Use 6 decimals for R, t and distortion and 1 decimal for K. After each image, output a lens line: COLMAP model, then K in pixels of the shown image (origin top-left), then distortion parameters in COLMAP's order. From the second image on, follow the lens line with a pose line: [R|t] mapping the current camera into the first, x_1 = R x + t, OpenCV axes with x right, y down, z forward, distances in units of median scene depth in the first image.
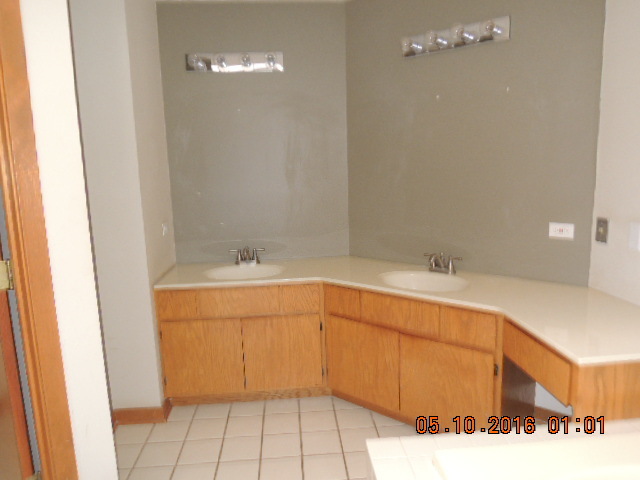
lens RADIAL K [[462.5, 0, 321.6], [0, 462.5, 242.5], [0, 0, 1]] dist [-0.006756, -0.011931]
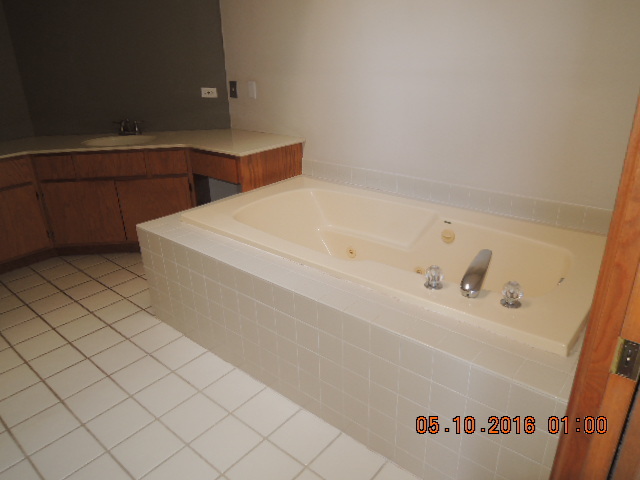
lens RADIAL K [[462.5, 0, 322.5], [0, 462.5, 238.9], [0, 0, 1]] dist [-0.006756, -0.011931]
pose [[0.713762, -0.253980, 0.652716, -0.321357], [0.125522, 0.963233, 0.237544, 0.125817], [-0.689048, -0.087620, 0.719399, -0.375304]]
